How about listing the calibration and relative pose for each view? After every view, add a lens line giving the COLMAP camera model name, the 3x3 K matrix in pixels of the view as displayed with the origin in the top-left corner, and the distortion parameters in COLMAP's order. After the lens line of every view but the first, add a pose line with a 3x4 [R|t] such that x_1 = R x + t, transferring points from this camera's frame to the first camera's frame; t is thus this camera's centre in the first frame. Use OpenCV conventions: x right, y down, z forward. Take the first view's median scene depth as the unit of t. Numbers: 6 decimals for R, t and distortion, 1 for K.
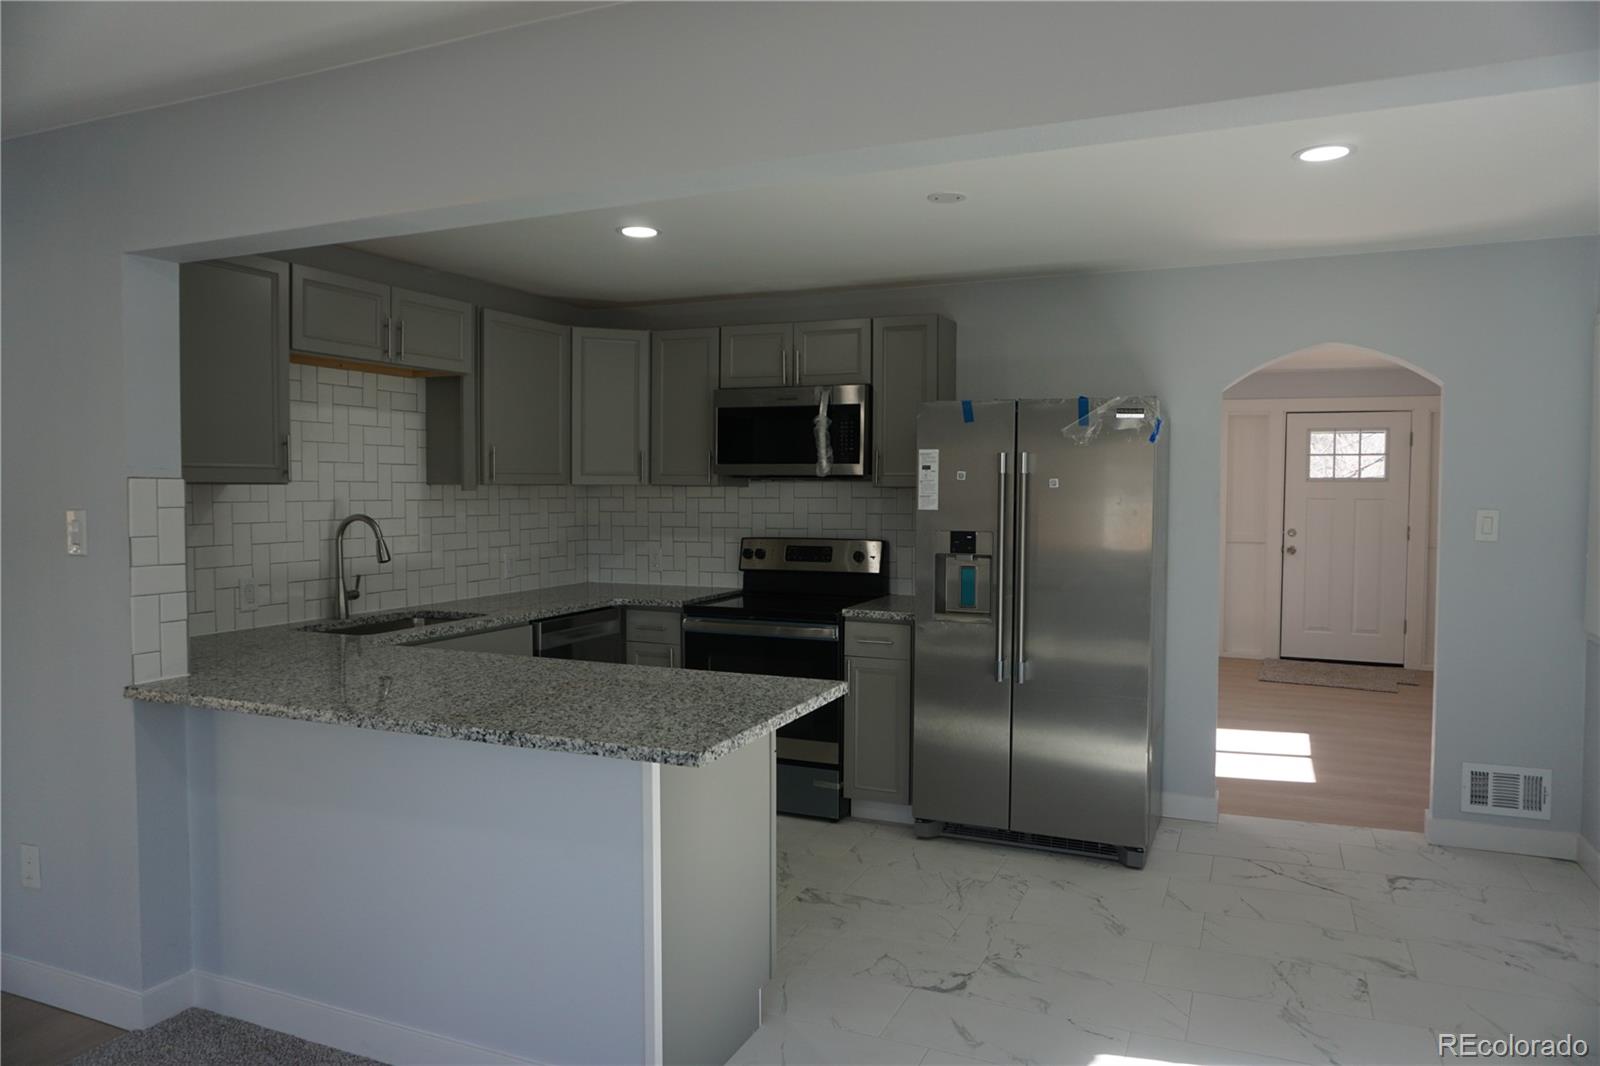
lens RADIAL K [[1070.0, 0, 800.7], [0, 1070.0, 536.8], [0, 0, 1]] dist [-0.052734, 0.037881]
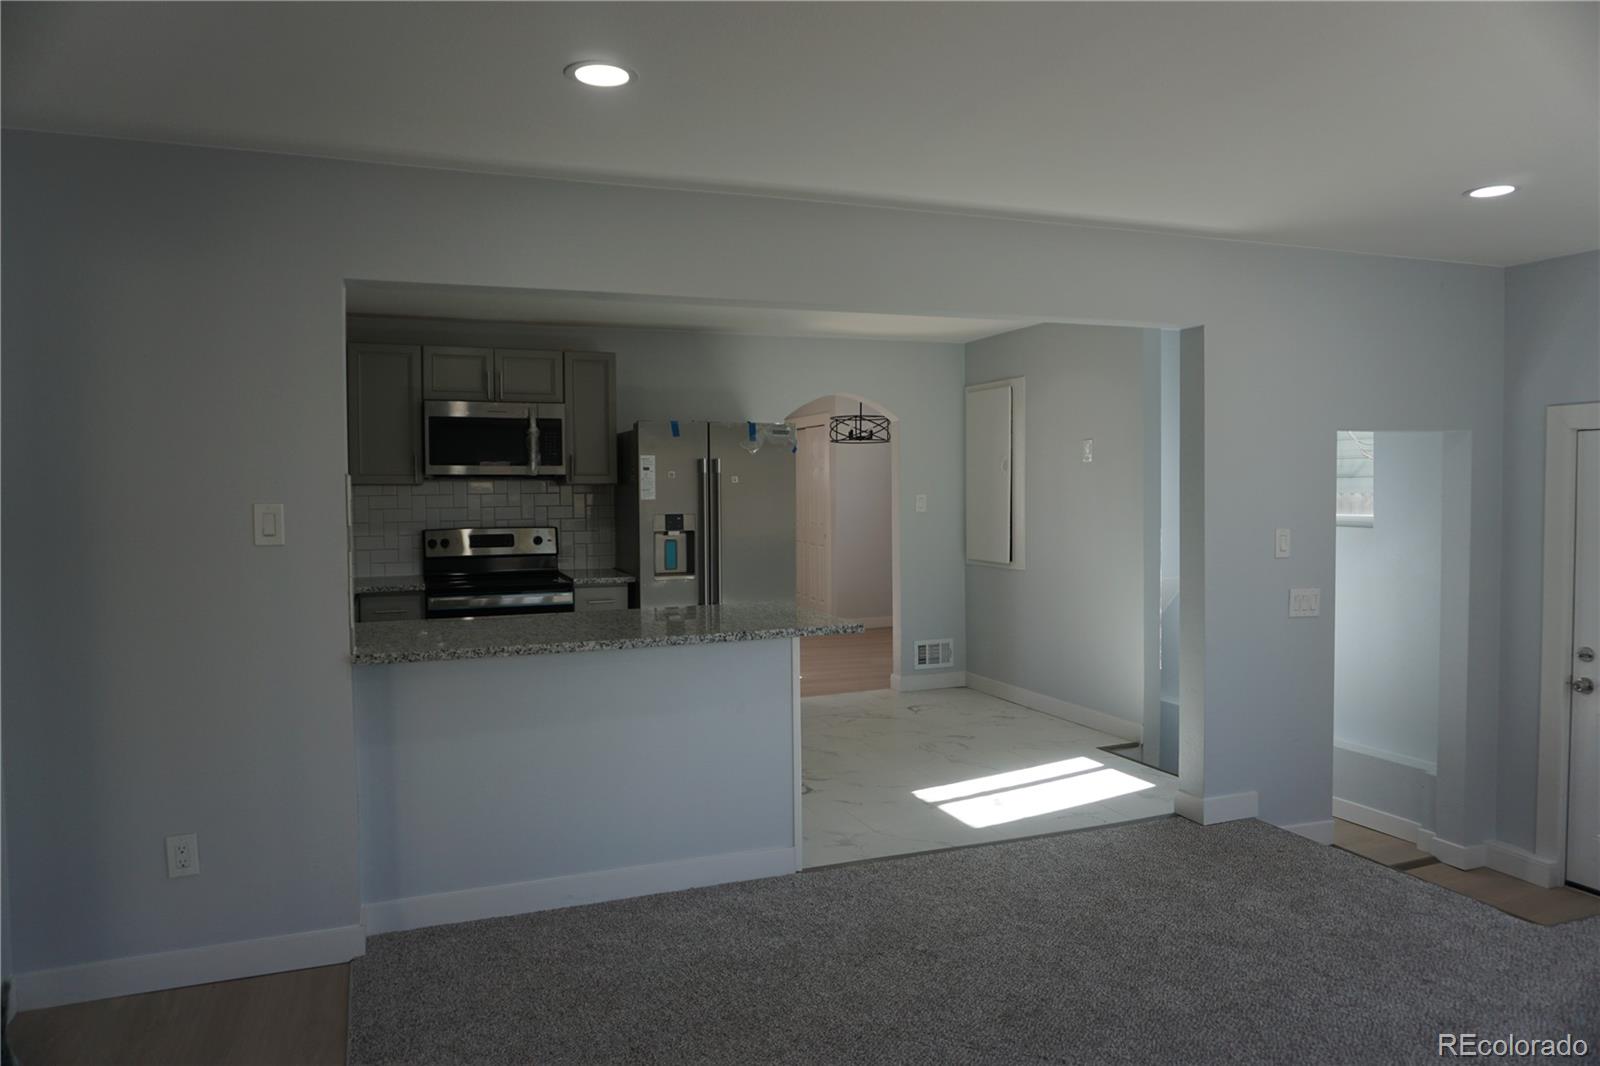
lens RADIAL K [[1070.0, 0, 810.3], [0, 1070.0, 533.8], [0, 0, 1]] dist [-0.052734, 0.037881]
pose [[0.702459, -0.038671, 0.710673, -0.712166], [0.043105, 0.999001, 0.011753, 0.011304], [-0.710418, 0.022377, 0.703424, -0.108697]]
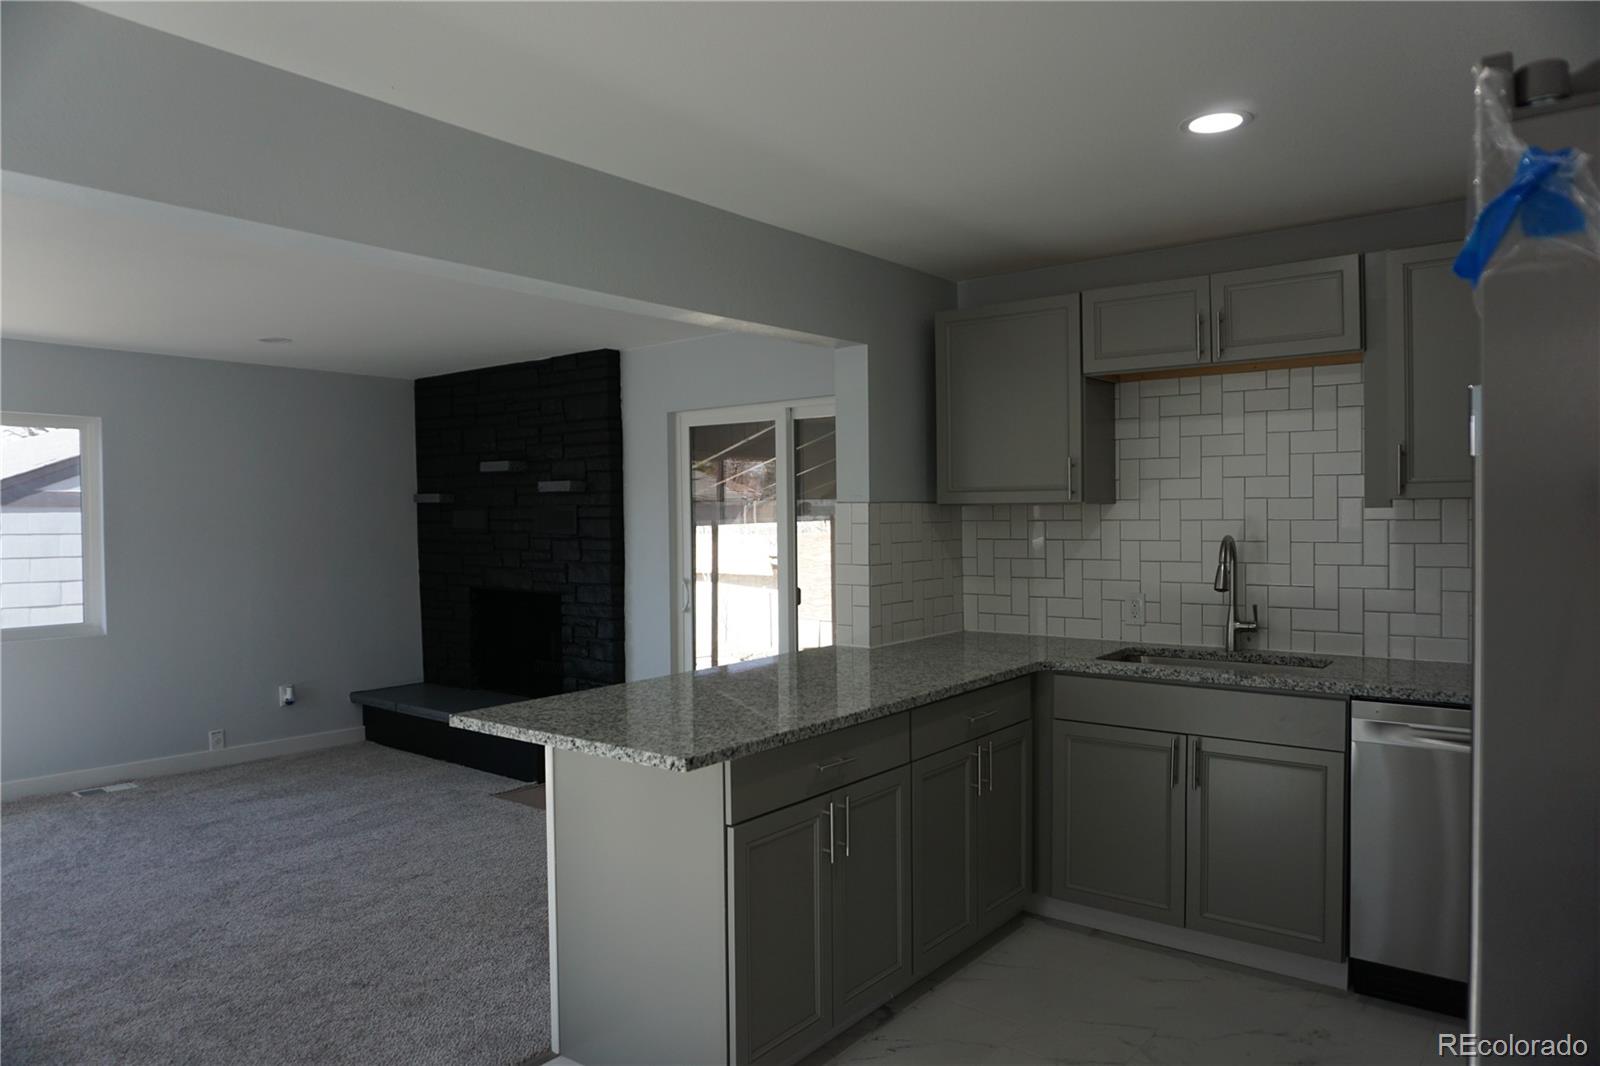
lens RADIAL K [[1070.0, 0, 792.5], [0, 1070.0, 537.5], [0, 0, 1]] dist [-0.052734, 0.037881]
pose [[-0.253441, 0.022697, -0.967085, 0.522589], [-0.035608, 0.998828, 0.032773, -0.034856], [0.966695, 0.042742, -0.252336, 0.852265]]
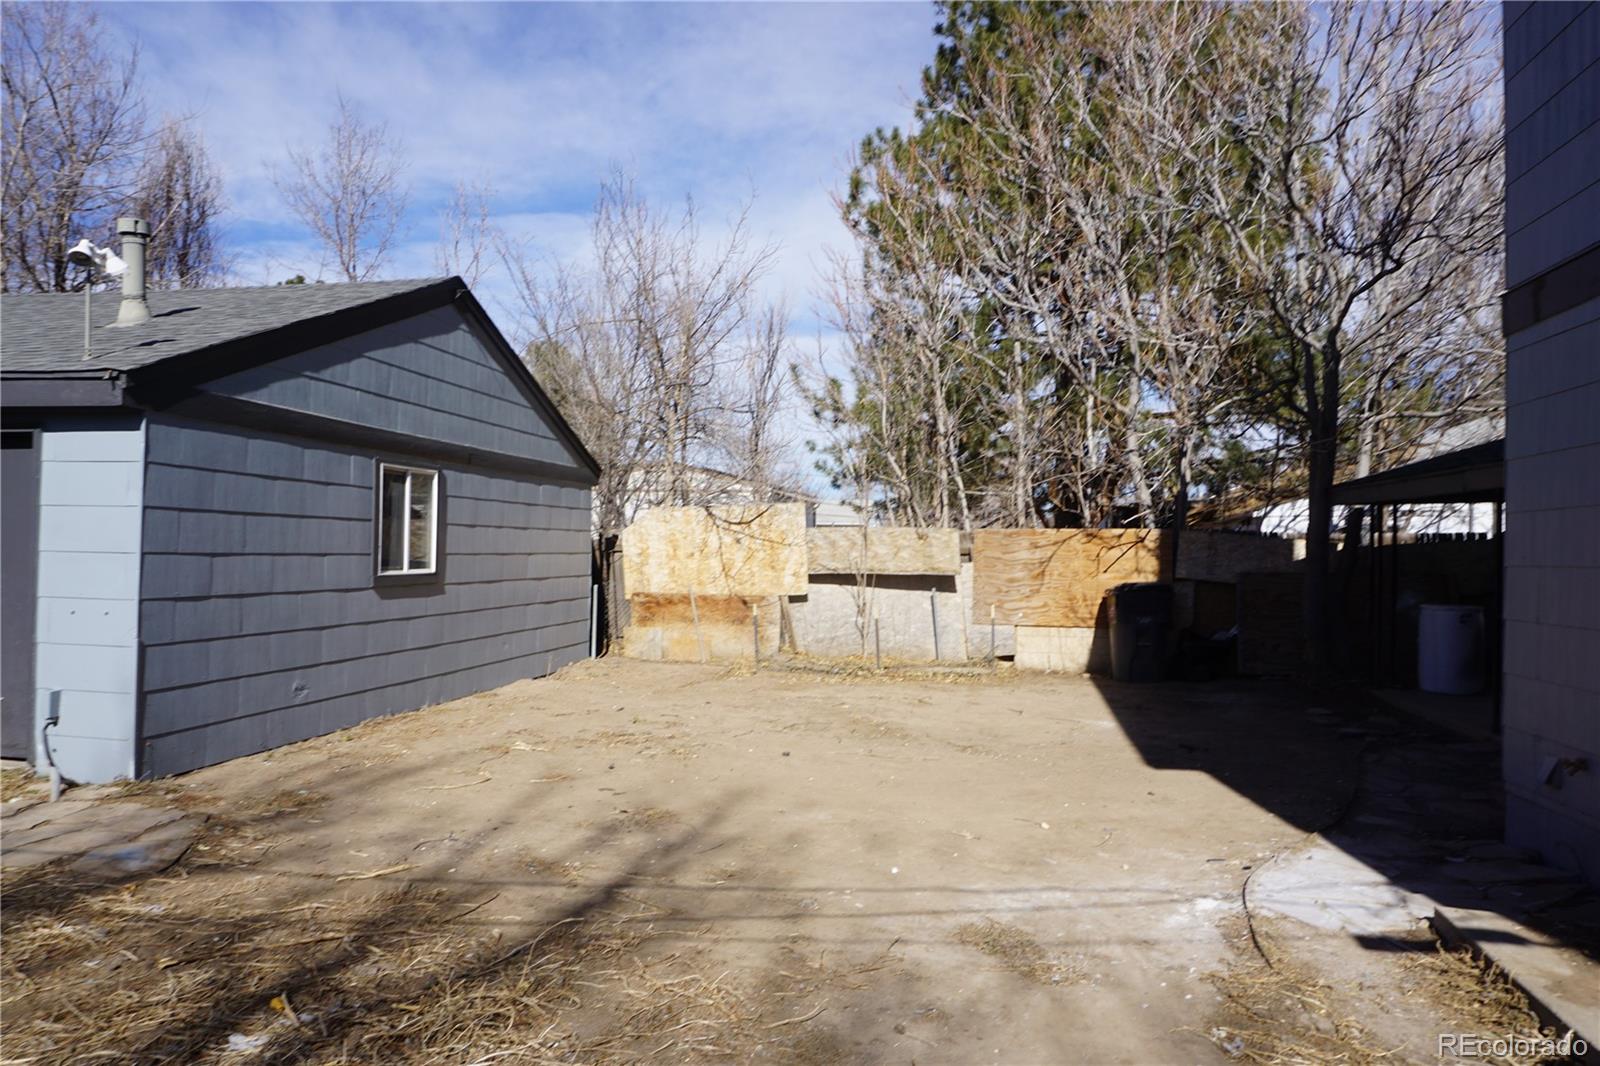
lens RADIAL K [[1070.0, 0, 800.3], [0, 1070.0, 533.6], [0, 0, 1]] dist [-0.052734, 0.037881]
pose [[0.236132, -0.011594, -0.971652, 0.041024], [-0.063402, 0.997614, -0.027312, 0.205627], [0.969650, 0.068054, 0.234834, -1.320644]]
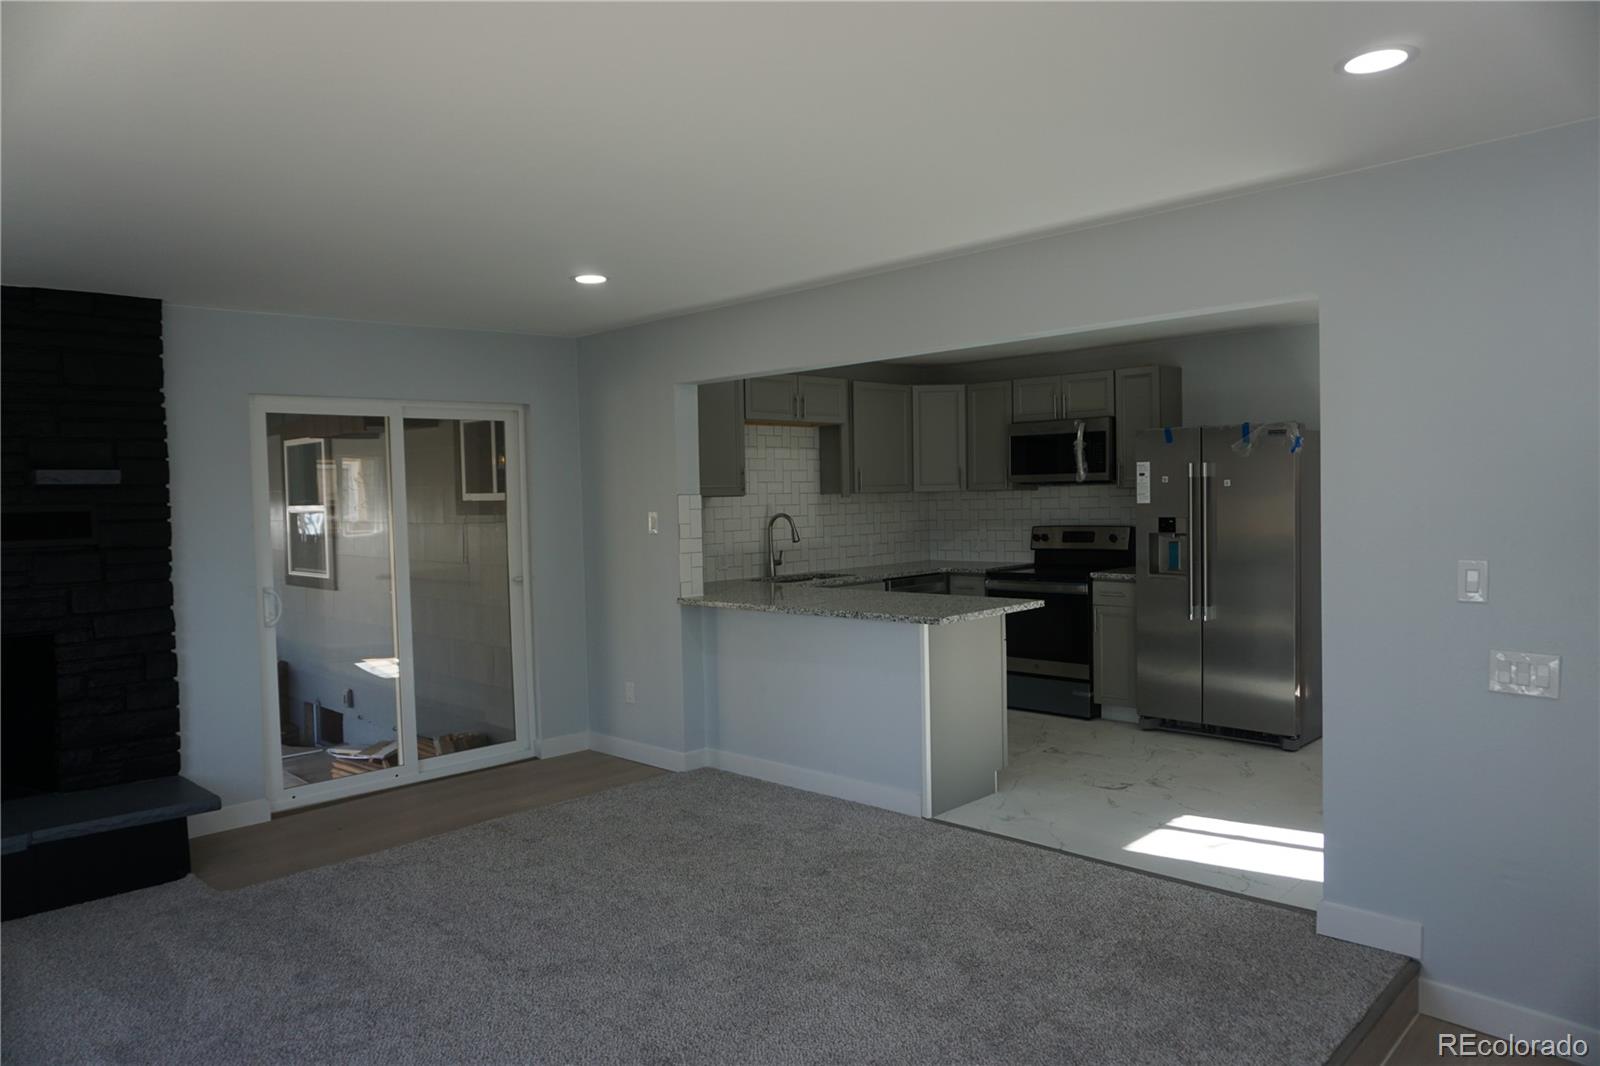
lens RADIAL K [[1070.0, 0, 800.7], [0, 1070.0, 538.0], [0, 0, 1]] dist [-0.052734, 0.037881]
pose [[0.935330, -0.010588, -0.353617, 0.195890], [0.009689, 0.999944, -0.004314, 0.024124], [0.353643, 0.000609, 0.935380, -0.533839]]
